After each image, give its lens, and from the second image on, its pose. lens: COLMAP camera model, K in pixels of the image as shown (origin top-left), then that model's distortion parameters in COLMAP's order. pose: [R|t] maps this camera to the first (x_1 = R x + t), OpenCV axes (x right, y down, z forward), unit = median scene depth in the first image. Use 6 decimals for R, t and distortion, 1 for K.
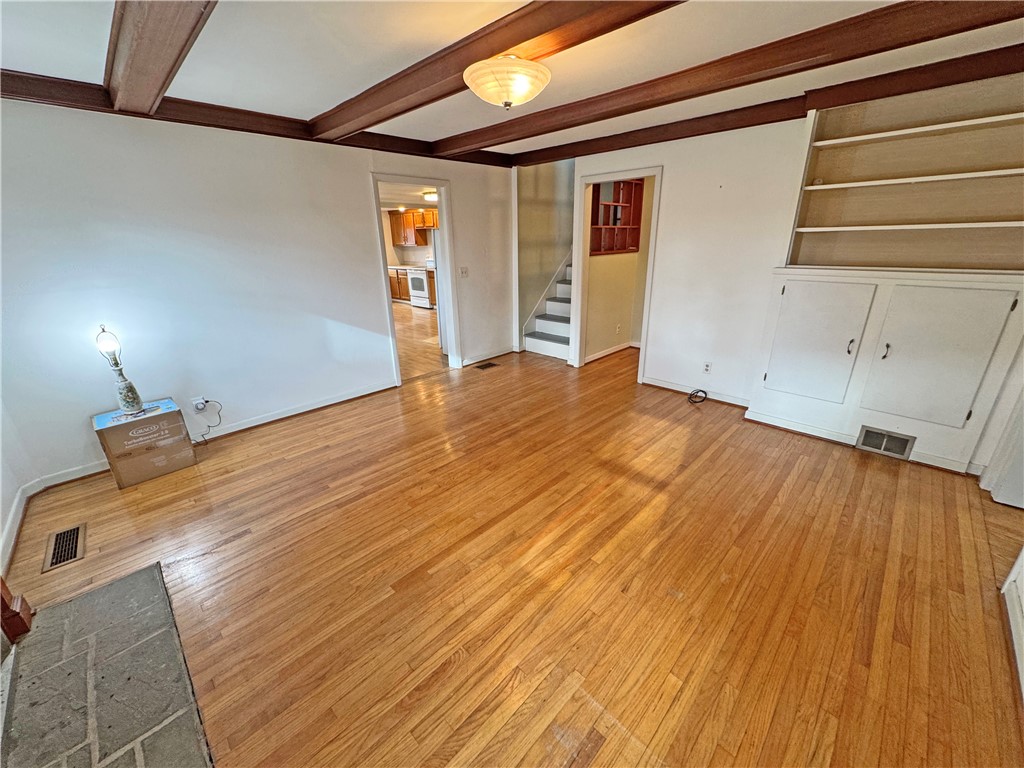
lens RADIAL K [[406.6, 0, 507.7], [0, 406.6, 384.0], [0, 0, 1]] dist [-0.002146, 0.000114]
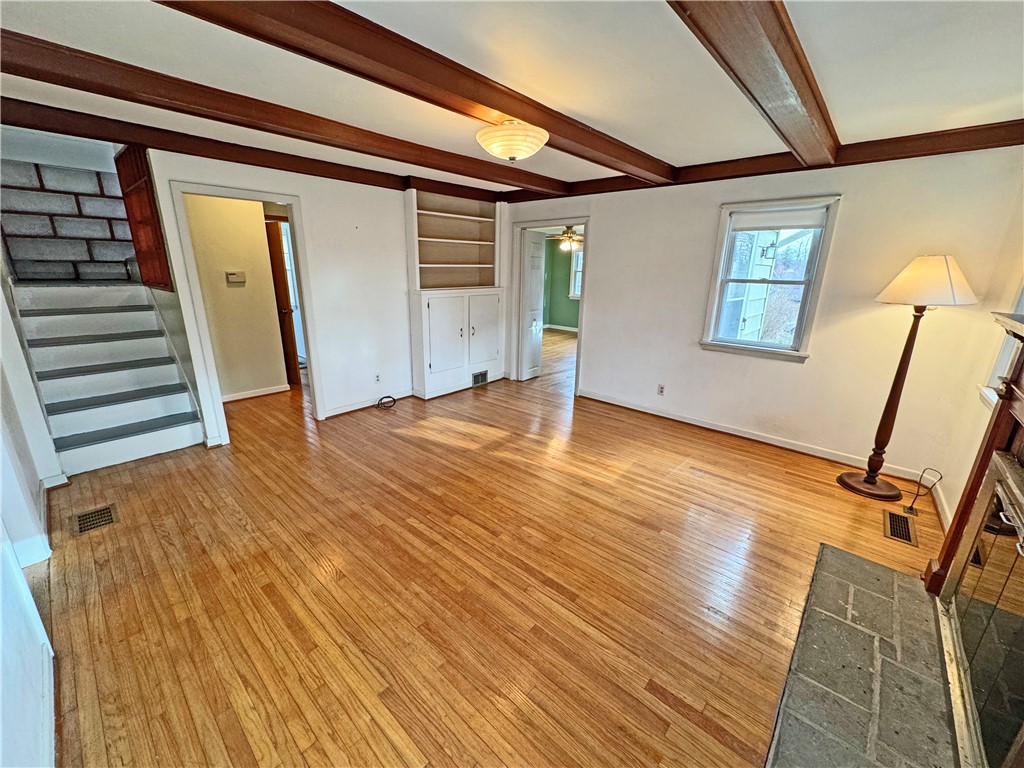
lens RADIAL K [[406.6, 0, 513.8], [0, 406.6, 384.9], [0, 0, 1]] dist [-0.002146, 0.000114]
pose [[-0.051655, -0.259444, 0.964376, -0.908477], [0.327715, 0.907787, 0.261773, -0.274435], [-0.943363, 0.329562, 0.038132, 0.806558]]
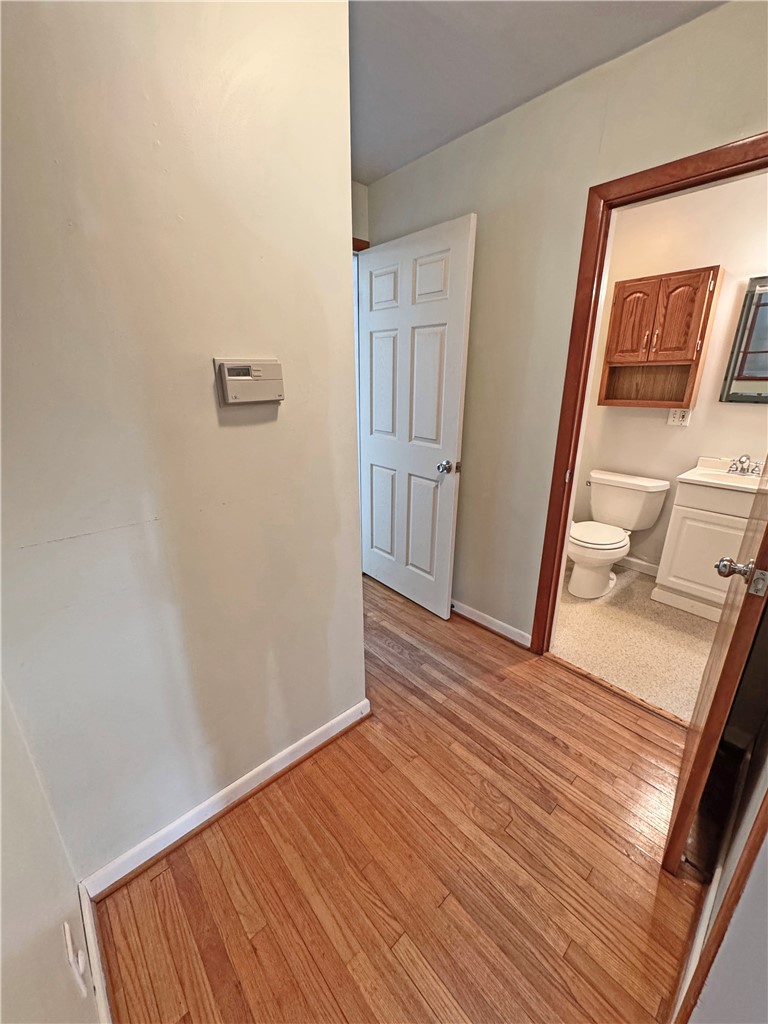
lens RADIAL K [[406.6, 0, 383.8], [0, 406.6, 507.1], [0, 0, 1]] dist [-0.002146, 0.000114]
pose [[0.056803, -0.285515, 0.956689, 0.324923], [0.346215, 0.904410, 0.249356, -0.529265], [-0.936434, 0.317056, 0.150223, 1.571331]]
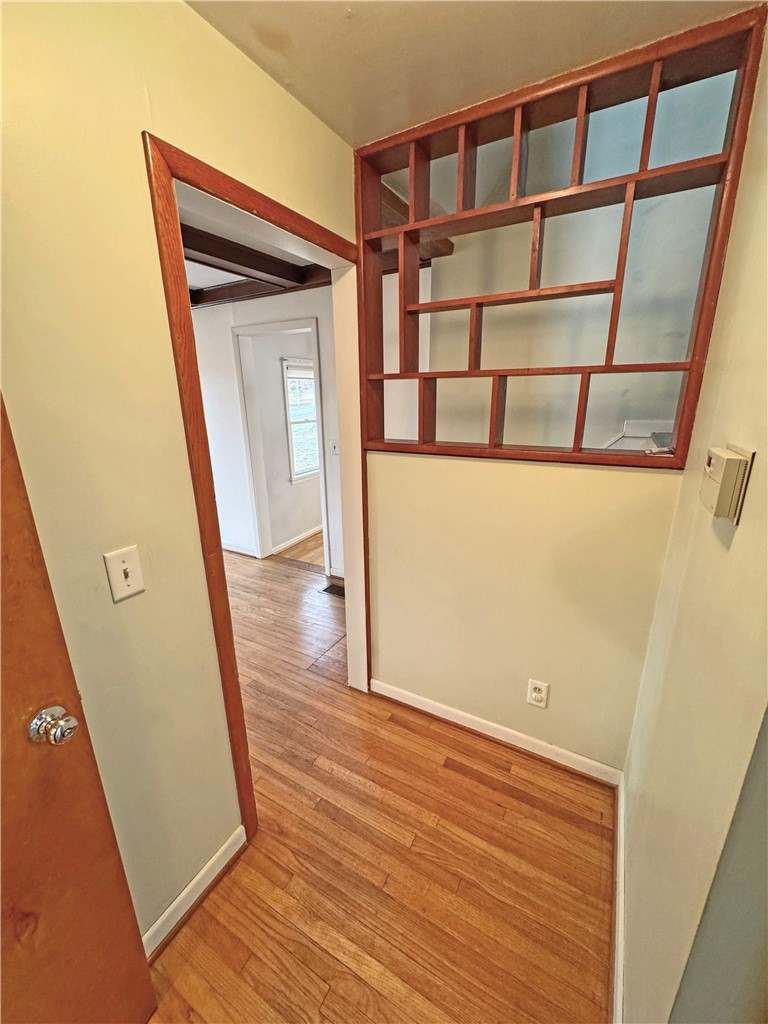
lens RADIAL K [[406.6, 0, 384.0], [0, 406.6, 513.3], [0, 0, 1]] dist [-0.002146, 0.000114]
pose [[0.264232, 0.282970, -0.922014, 0.897327], [-0.322161, 0.926976, 0.192168, -0.542060], [0.909062, 0.246260, 0.336099, 1.437781]]
